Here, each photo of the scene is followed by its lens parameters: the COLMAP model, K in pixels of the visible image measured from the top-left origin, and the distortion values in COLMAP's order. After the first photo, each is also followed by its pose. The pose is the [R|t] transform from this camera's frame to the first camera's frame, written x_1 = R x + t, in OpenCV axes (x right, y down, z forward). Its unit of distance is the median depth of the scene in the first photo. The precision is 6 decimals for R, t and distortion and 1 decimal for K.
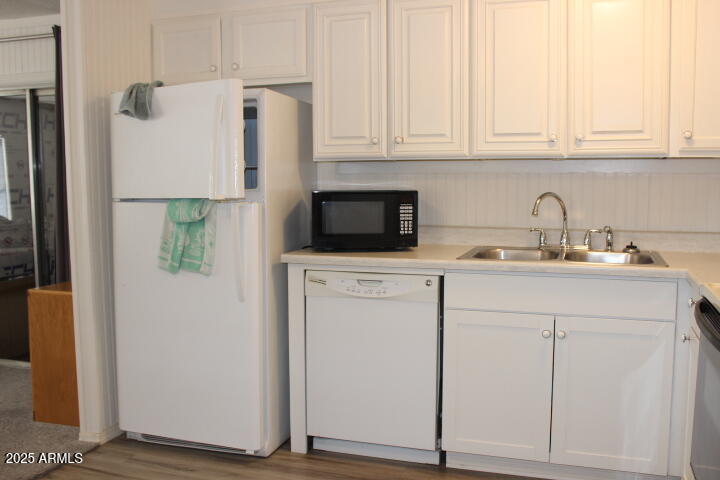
lens RADIAL K [[731.1, 0, 359.4], [0, 731.1, 240.3], [0, 0, 1]] dist [-0.016113, 0.000000]
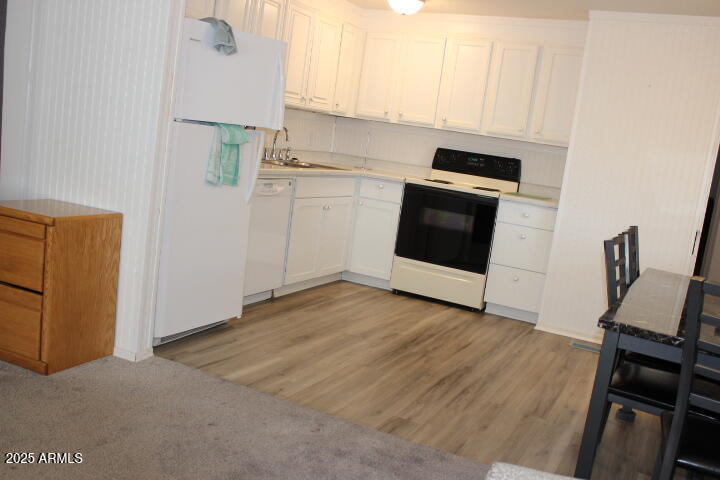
lens RADIAL K [[731.1, 0, 360.1], [0, 731.1, 239.9], [0, 0, 1]] dist [-0.016113, 0.000000]
pose [[0.084547, -0.123778, 0.988702, -1.439079], [-0.026584, 0.991621, 0.126417, -0.024902], [-0.996065, -0.036972, 0.080548, 0.681121]]
